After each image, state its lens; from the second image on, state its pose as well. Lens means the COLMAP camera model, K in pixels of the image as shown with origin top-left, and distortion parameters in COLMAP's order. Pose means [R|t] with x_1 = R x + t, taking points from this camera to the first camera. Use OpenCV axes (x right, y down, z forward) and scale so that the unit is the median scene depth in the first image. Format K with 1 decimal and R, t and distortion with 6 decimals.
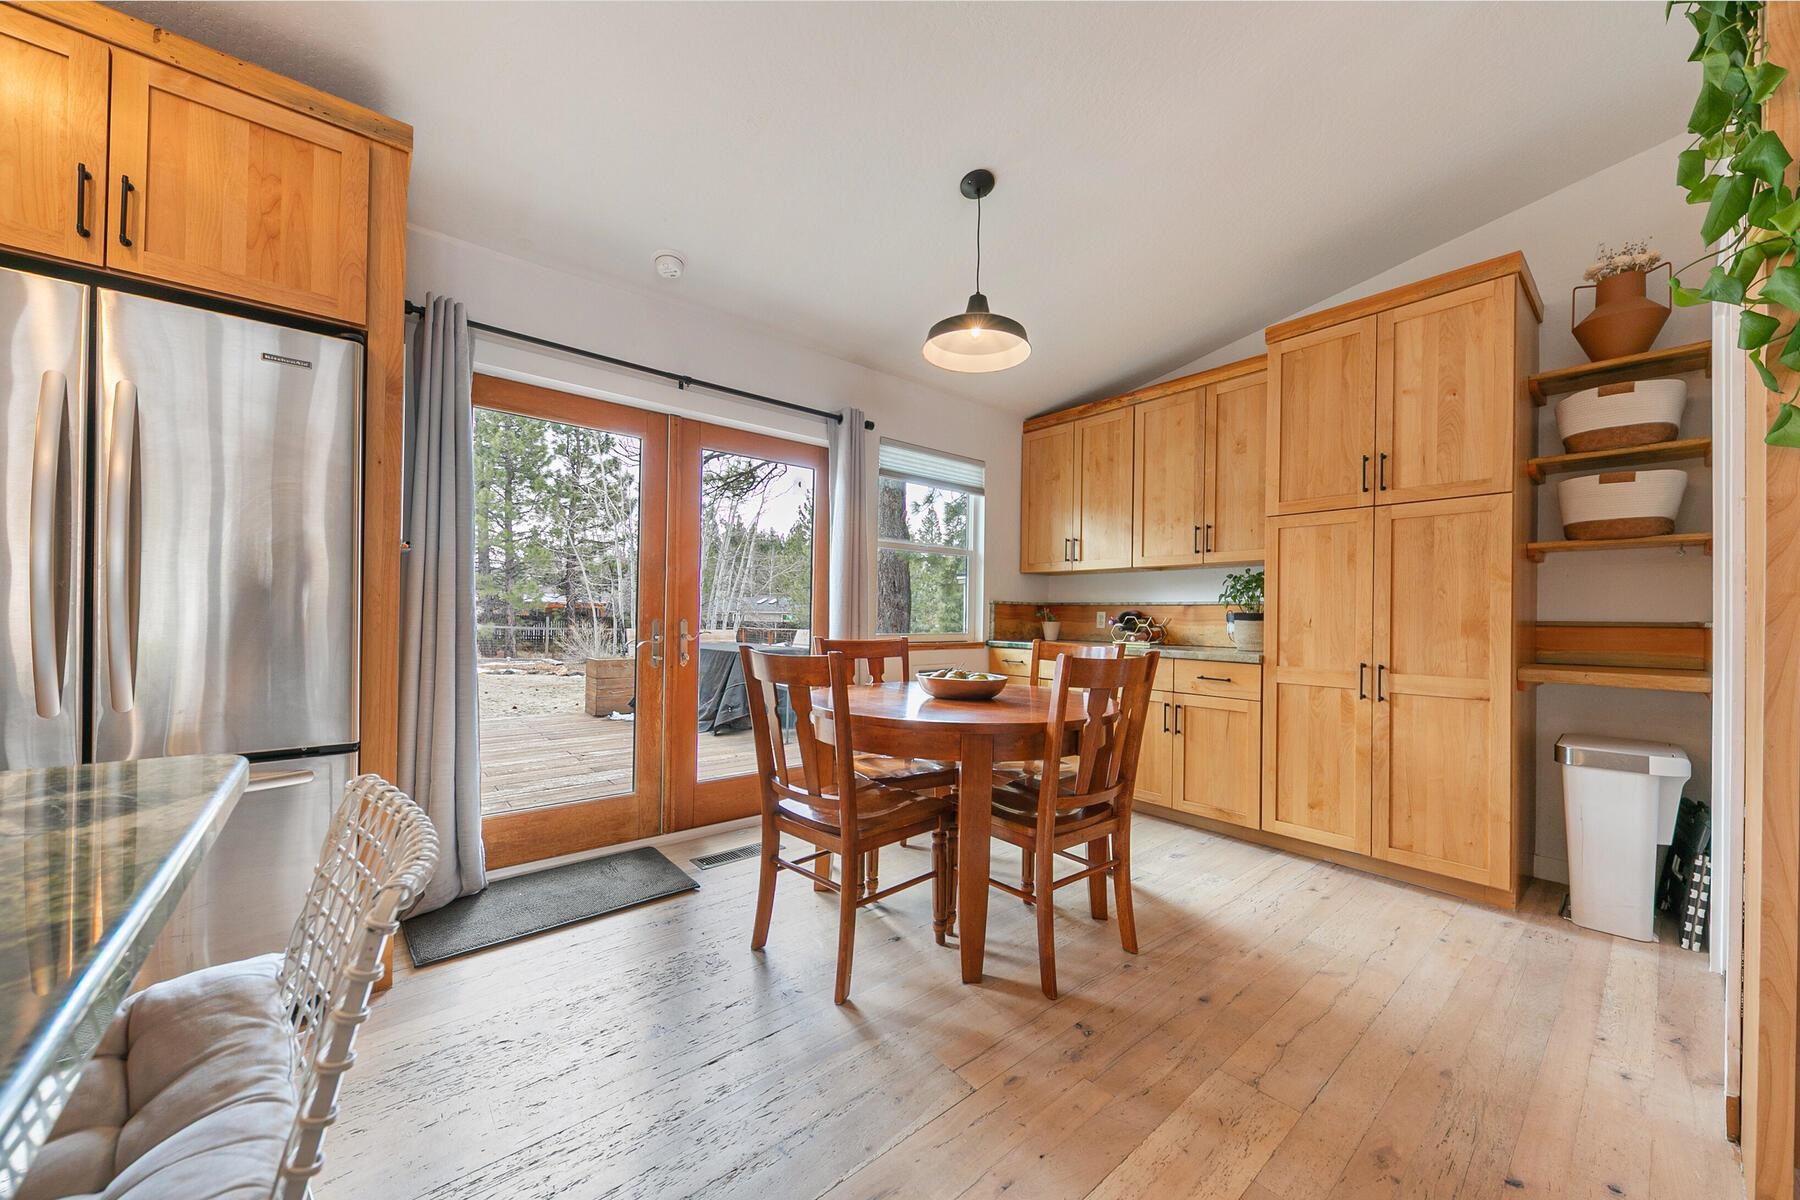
lens RADIAL K [[633.5, 0, 884.2], [0, 633.5, 607.5], [0, 0, 1]] dist [-0.006089, -0.000052]
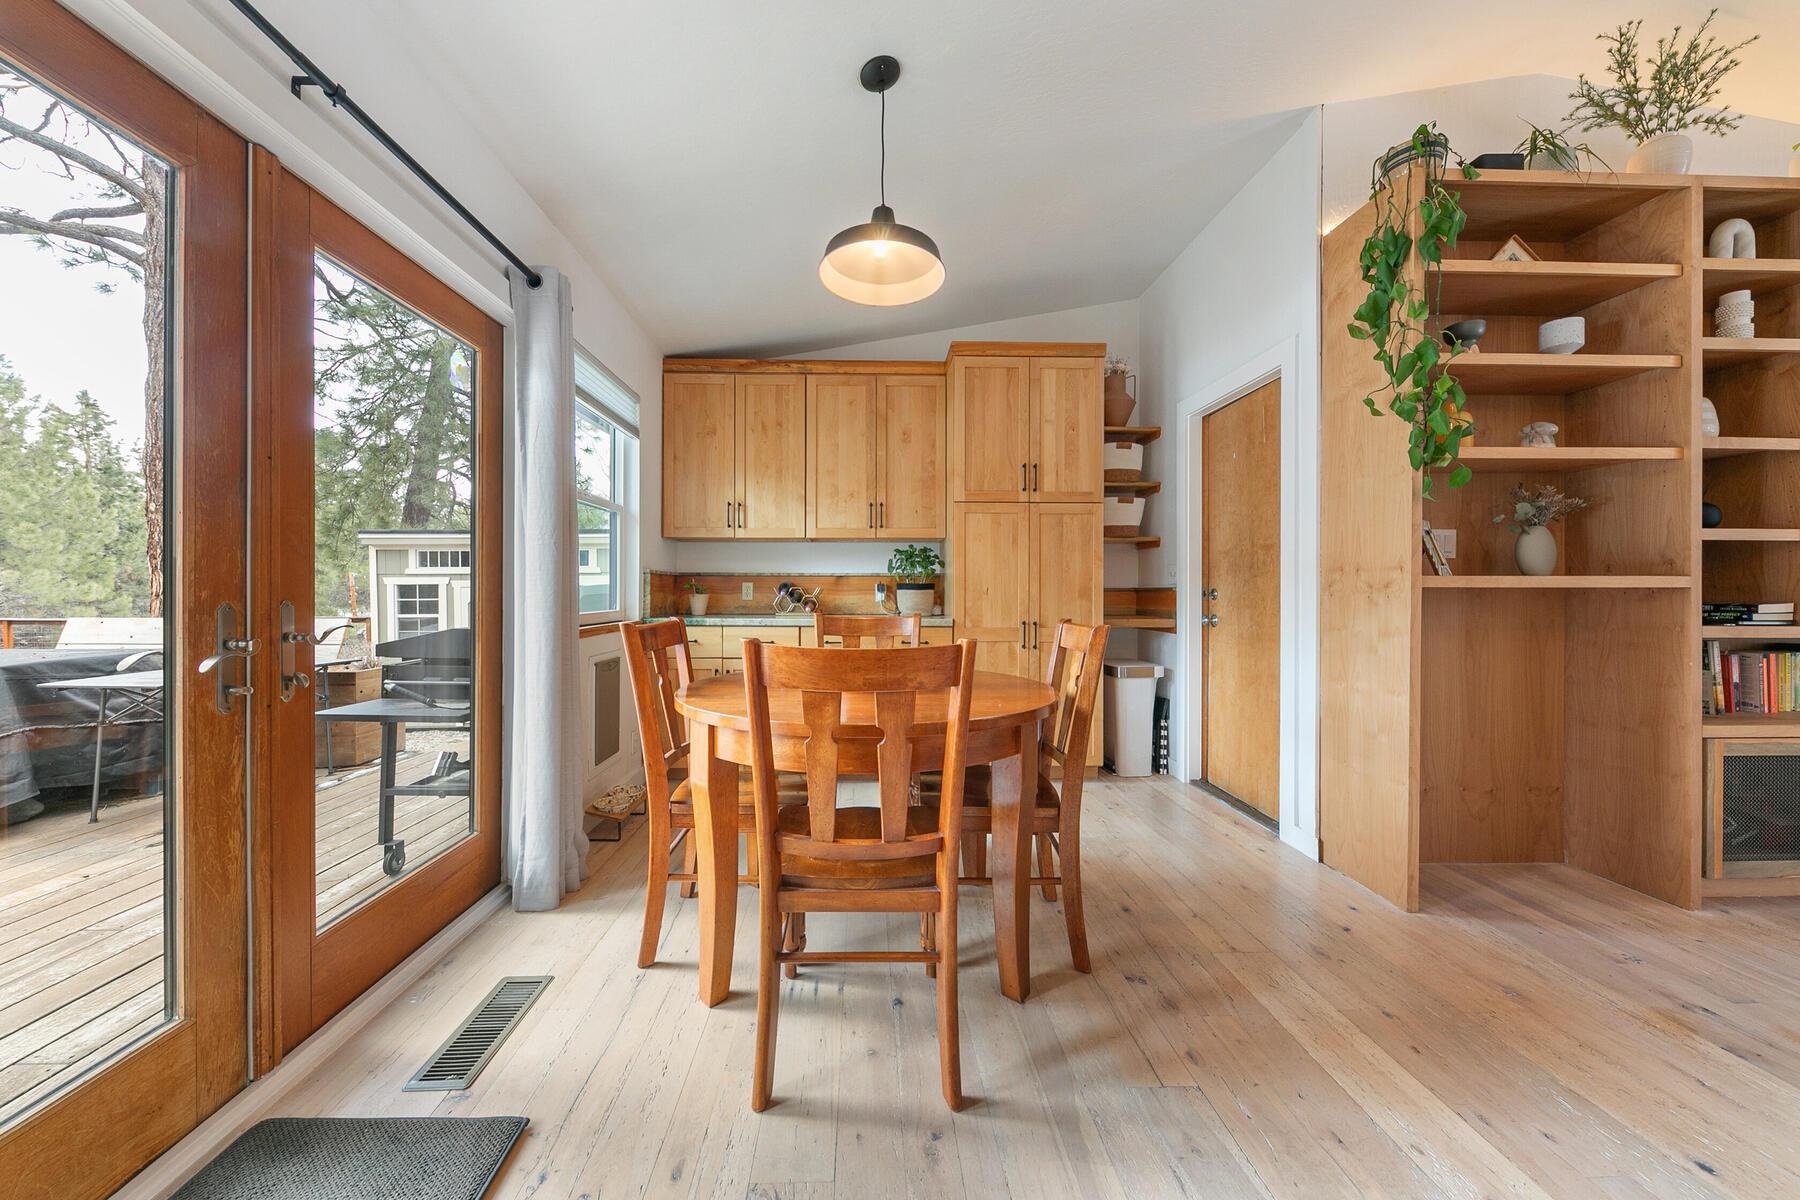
lens RADIAL K [[633.5, 0, 886.7], [0, 633.5, 589.1], [0, 0, 1]] dist [-0.006089, -0.000052]
pose [[0.615993, -0.009574, 0.787694, -0.354926], [-0.003184, 0.999888, 0.014643, 0.002326], [-0.787746, -0.011527, 0.615893, 0.320893]]
